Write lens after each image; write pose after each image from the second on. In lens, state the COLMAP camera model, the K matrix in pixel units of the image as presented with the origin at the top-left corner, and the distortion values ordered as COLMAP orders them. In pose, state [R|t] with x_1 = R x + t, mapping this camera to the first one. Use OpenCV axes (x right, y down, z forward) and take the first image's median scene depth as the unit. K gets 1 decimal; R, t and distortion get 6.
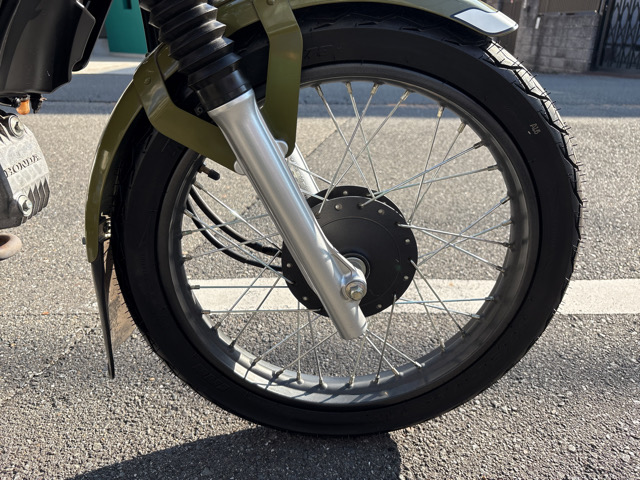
lens RADIAL K [[490.6, 0, 323.2], [0, 490.6, 241.6], [0, 0, 1]] dist [0.040948, -0.051829]
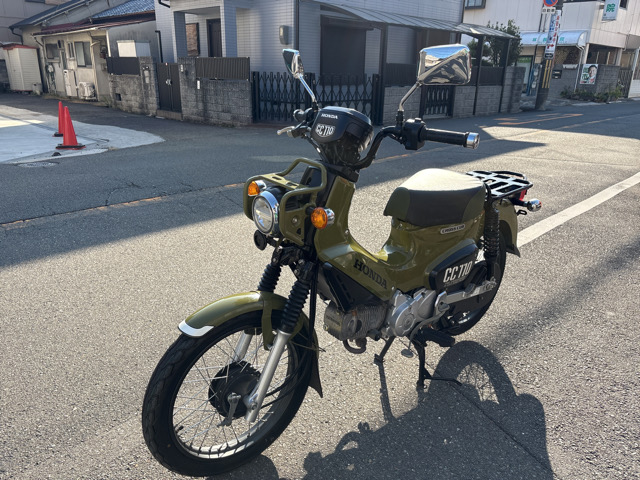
lens RADIAL K [[490.6, 0, 324.2], [0, 490.6, 229.0], [0, 0, 1]] dist [0.040948, -0.051829]
pose [[0.734521, -0.206536, 0.646391, -2.740736], [0.255051, 0.966739, 0.019070, -0.535118], [-0.628830, 0.150856, 0.762768, -1.028451]]
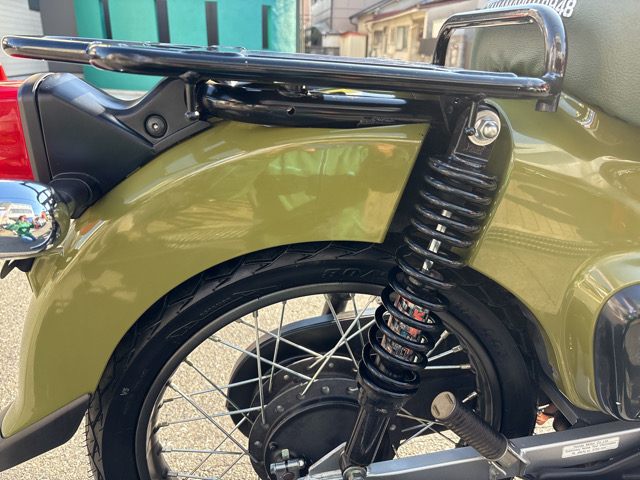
lens RADIAL K [[490.6, 0, 321.1], [0, 490.6, 238.2], [0, 0, 1]] dist [0.040948, -0.051829]
pose [[0.991300, -0.037977, 0.126026, -1.623161], [0.044380, 0.997842, -0.048395, -0.301972], [-0.123916, 0.053567, 0.990846, -0.066728]]
